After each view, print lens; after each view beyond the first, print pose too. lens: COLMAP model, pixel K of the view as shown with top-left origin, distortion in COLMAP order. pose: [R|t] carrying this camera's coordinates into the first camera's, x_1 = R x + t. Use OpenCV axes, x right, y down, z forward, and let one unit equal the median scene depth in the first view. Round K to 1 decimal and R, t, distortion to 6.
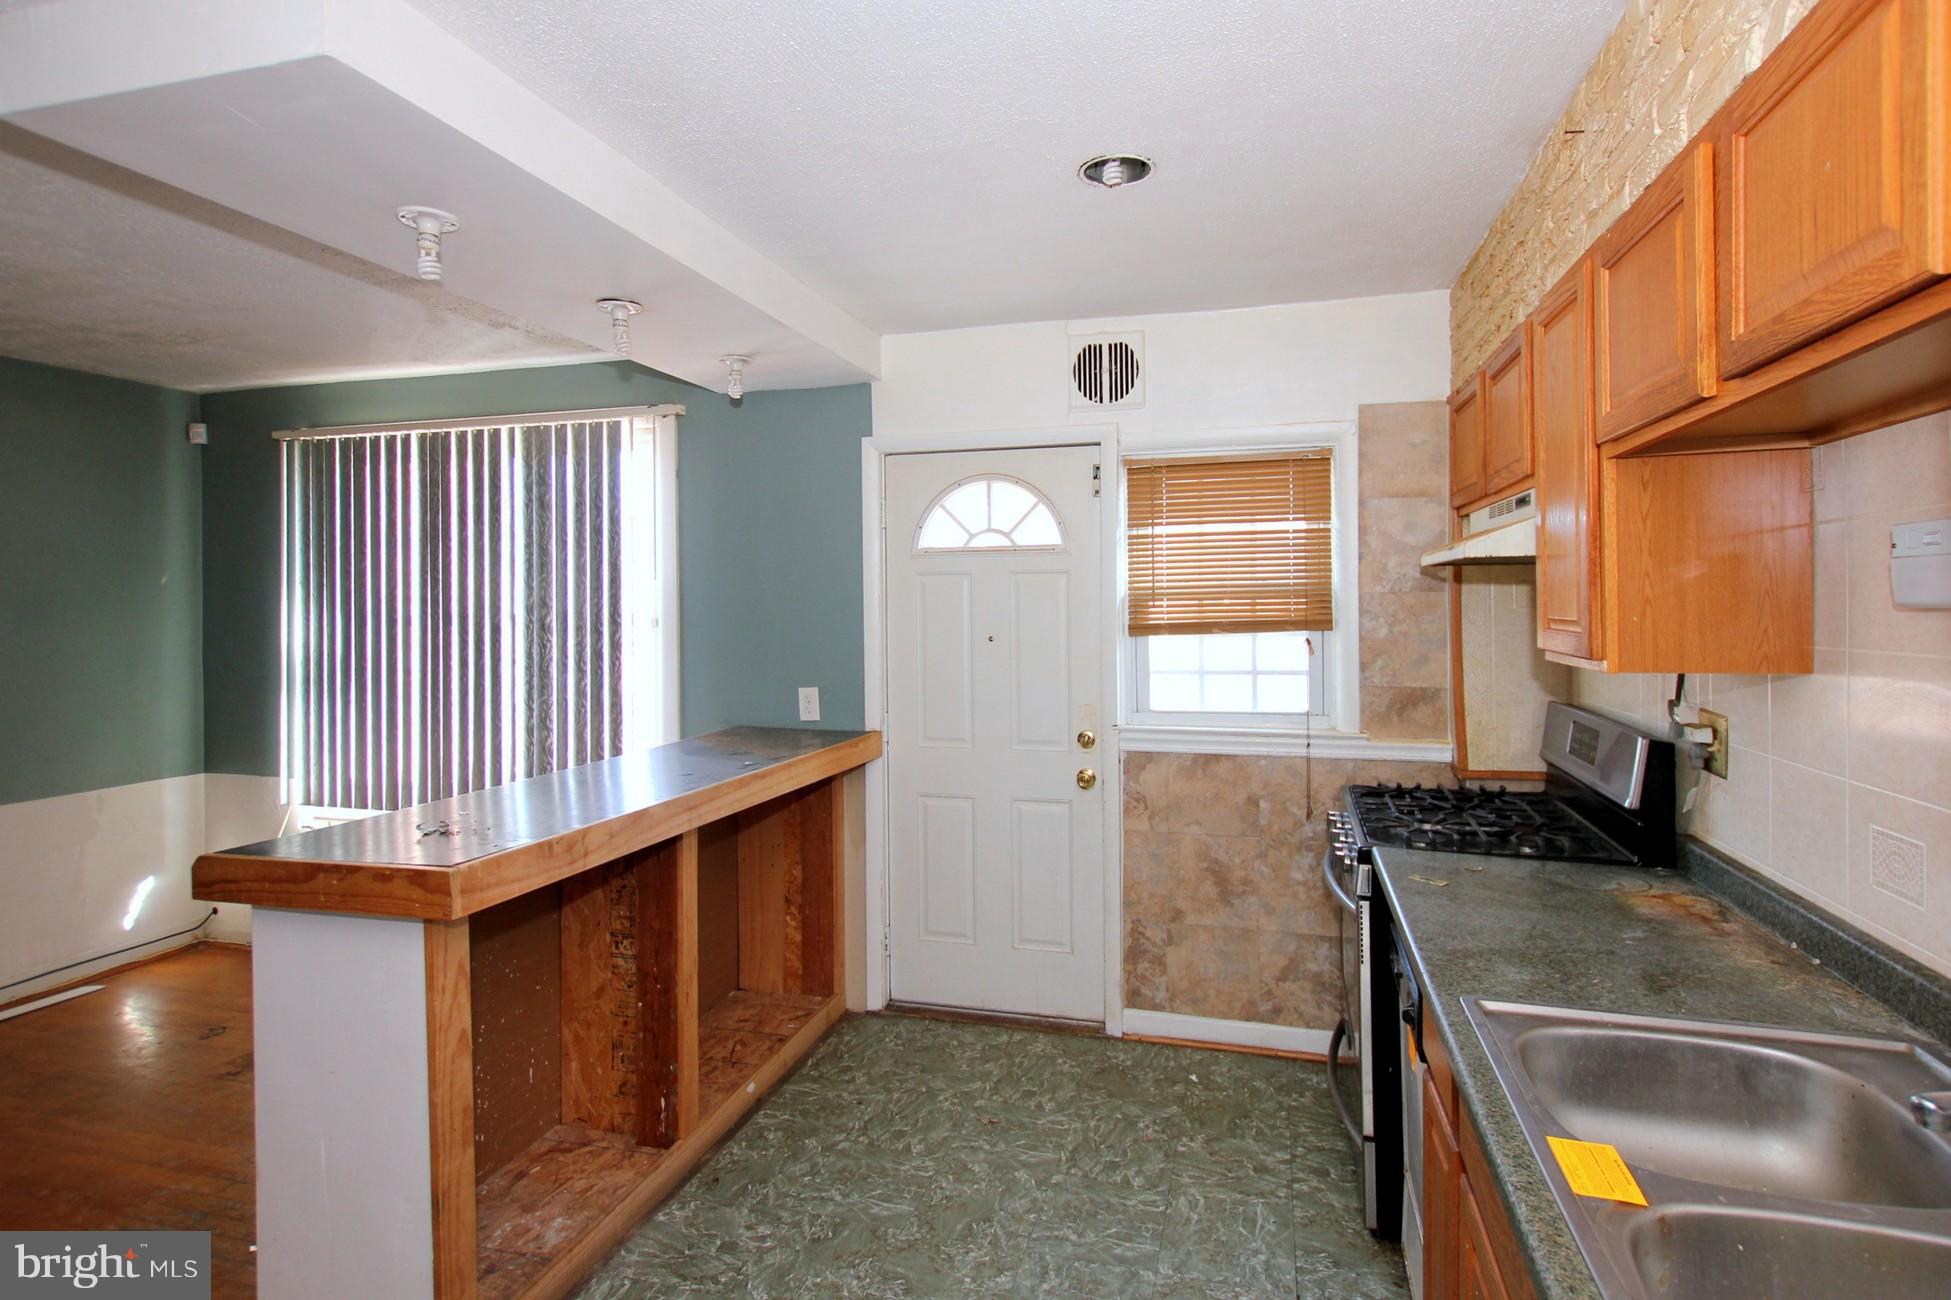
lens RADIAL K [[931.0, 0, 996.4], [0, 931.0, 598.1], [0, 0, 1]] dist [0.002473, -0.001460]
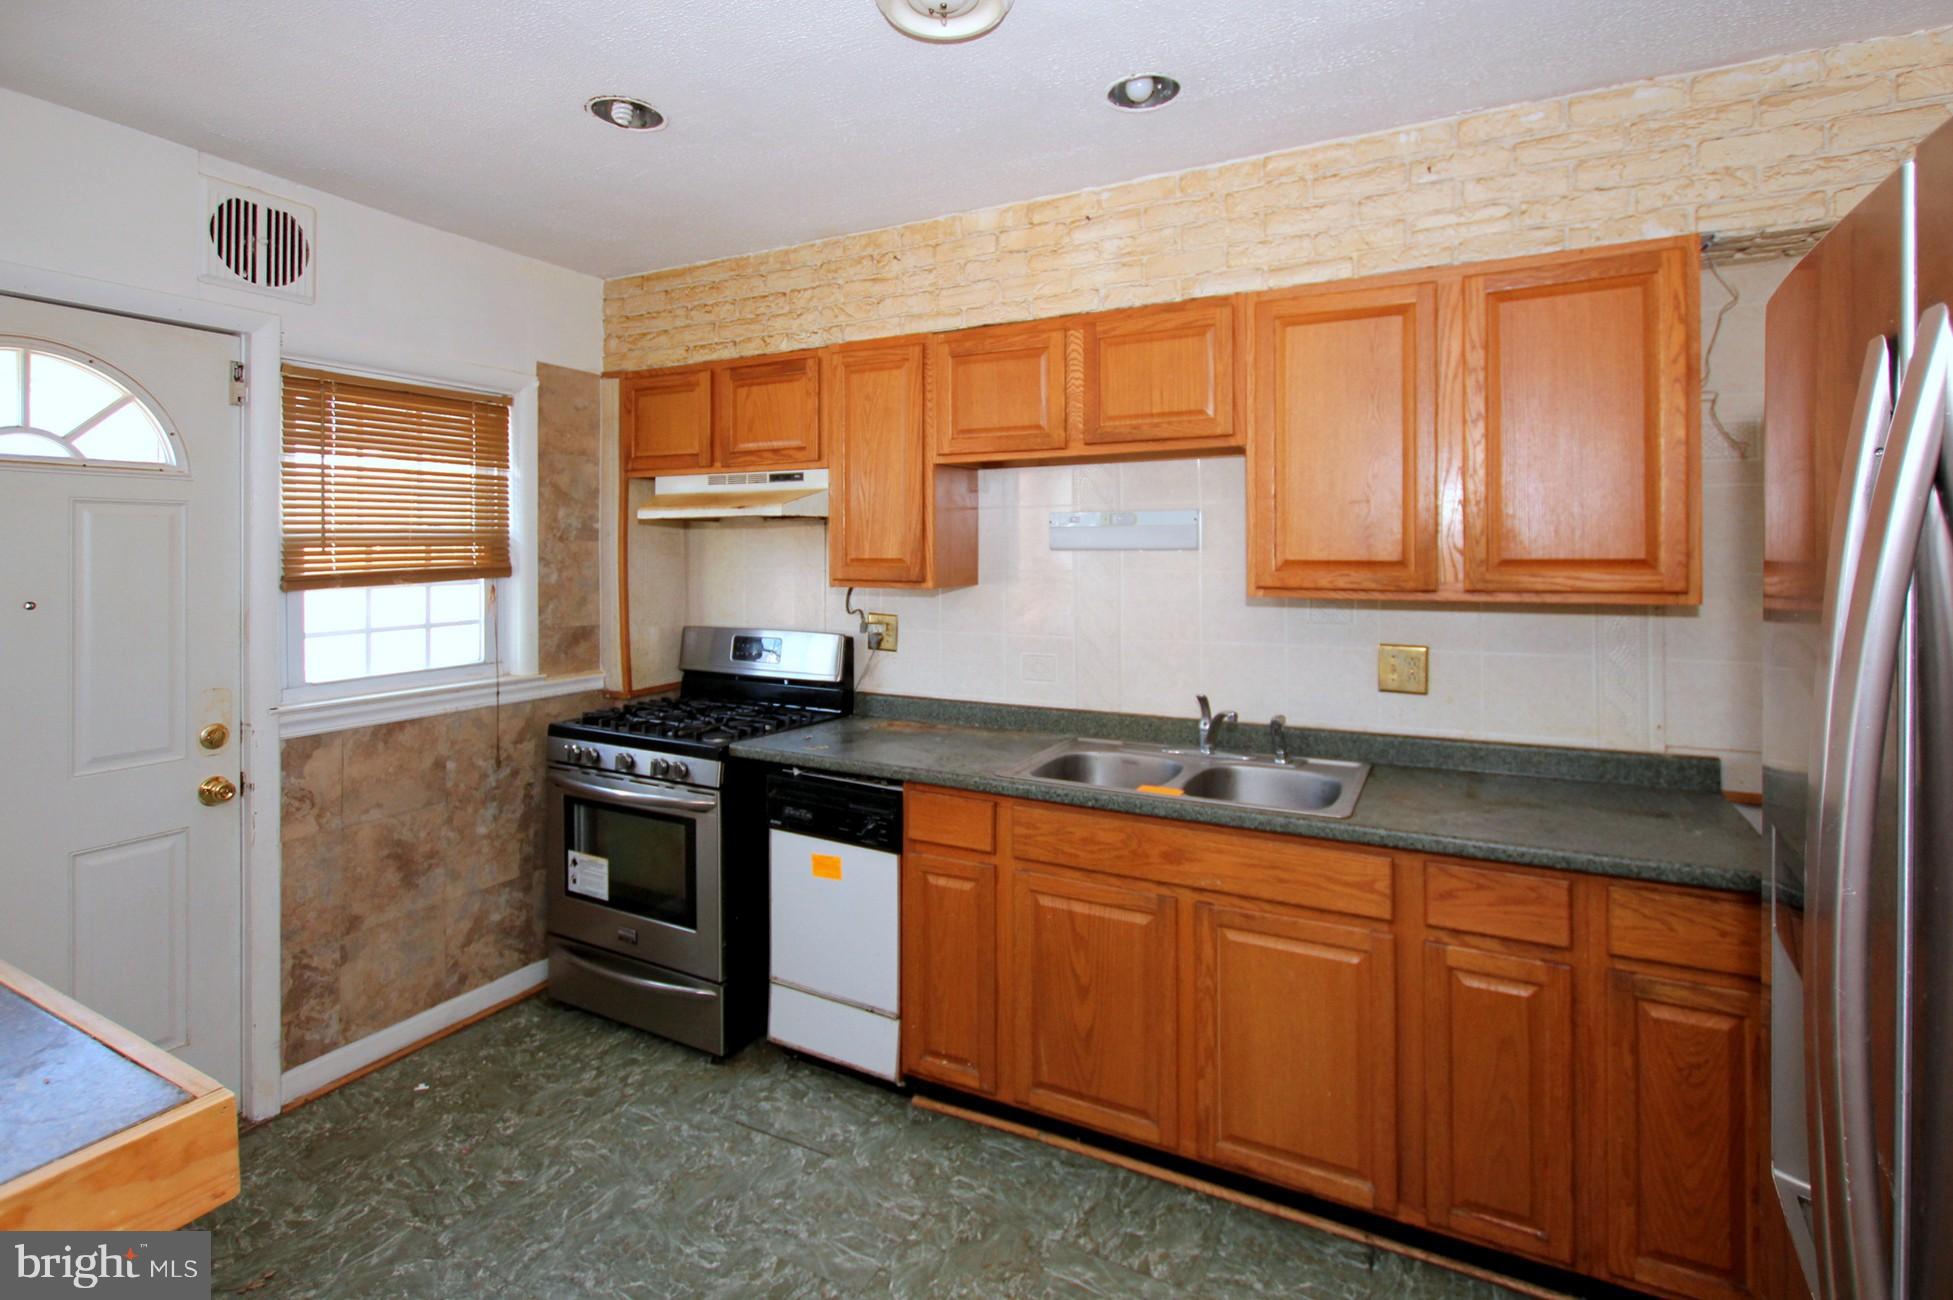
lens RADIAL K [[932.0, 0, 971.8], [0, 932.0, 544.8], [0, 0, 1]] dist [0.002473, -0.001460]
pose [[0.220911, 0.013438, 0.975201, -0.500604], [-0.003300, 0.999910, -0.013030, 0.010417], [-0.975288, -0.000340, 0.220936, 0.274838]]
